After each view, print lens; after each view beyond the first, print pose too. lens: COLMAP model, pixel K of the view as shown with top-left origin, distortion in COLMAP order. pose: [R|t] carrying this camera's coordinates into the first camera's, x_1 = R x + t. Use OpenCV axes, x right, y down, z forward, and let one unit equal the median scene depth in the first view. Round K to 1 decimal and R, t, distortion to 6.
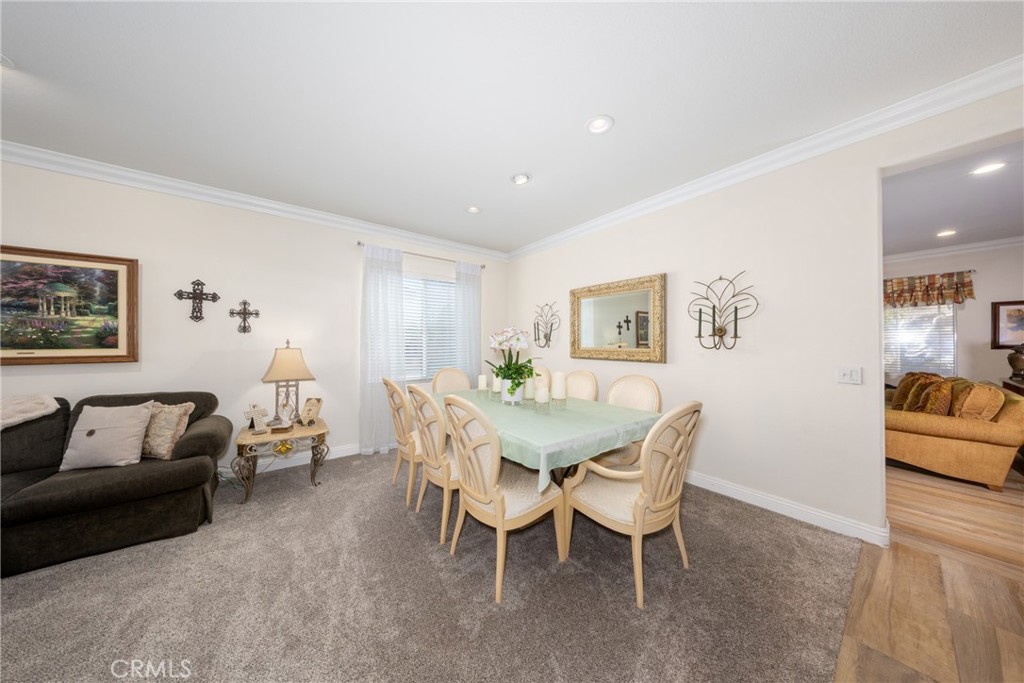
lens RADIAL K [[297.8, 0, 525.5], [0, 297.8, 341.0], [0, 0, 1]] dist [-0.010009, -0.000125]
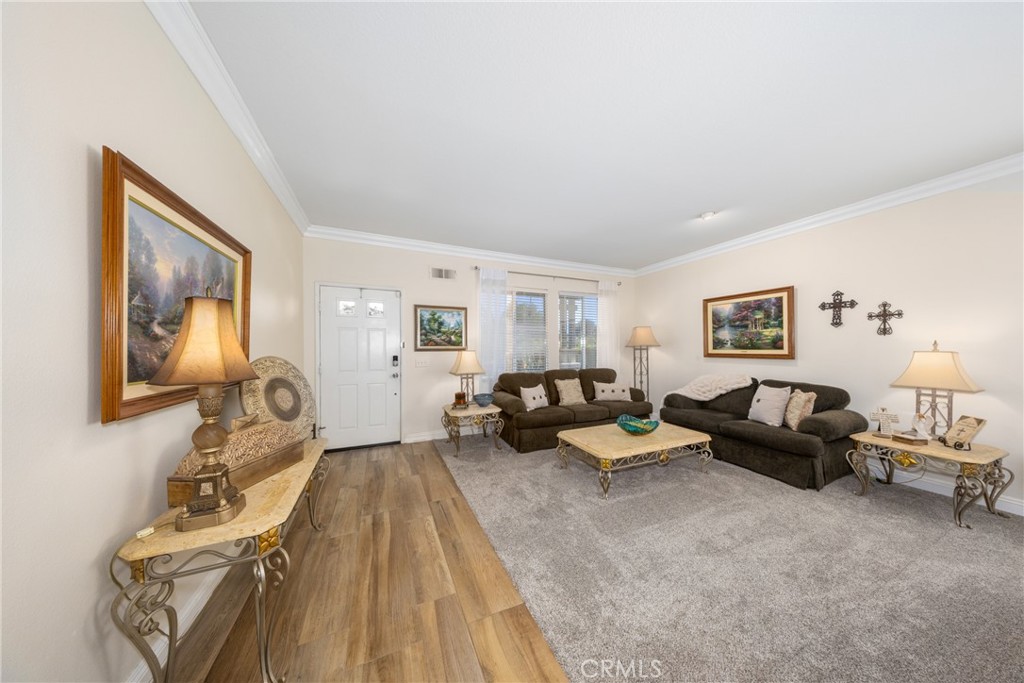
lens RADIAL K [[297.8, 0, 508.7], [0, 297.8, 350.2], [0, 0, 1]] dist [-0.010009, -0.000125]
pose [[-0.273192, 0.009959, -0.961908, 0.411149], [0.015308, 0.999865, 0.006004, -0.001252], [0.961838, -0.013085, -0.273307, 0.078639]]
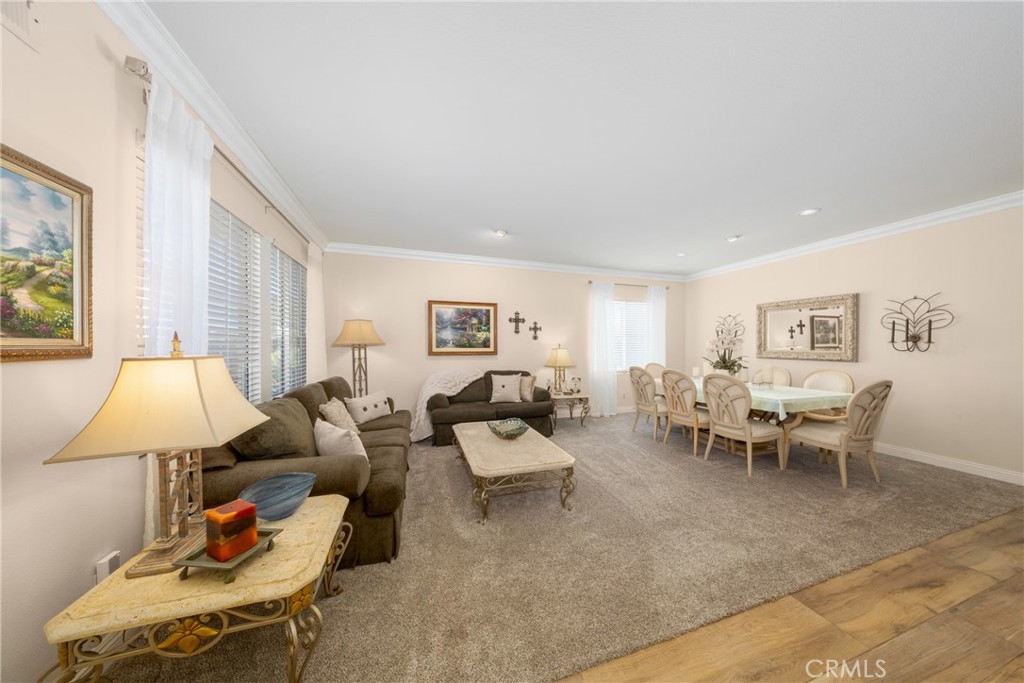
lens RADIAL K [[297.8, 0, 511.9], [0, 297.8, 347.3], [0, 0, 1]] dist [-0.010009, -0.000125]
pose [[0.924684, 0.005343, -0.380698, -0.483054], [0.000371, 0.999888, 0.014933, -0.010859], [0.380735, -0.013950, 0.924579, -0.847233]]
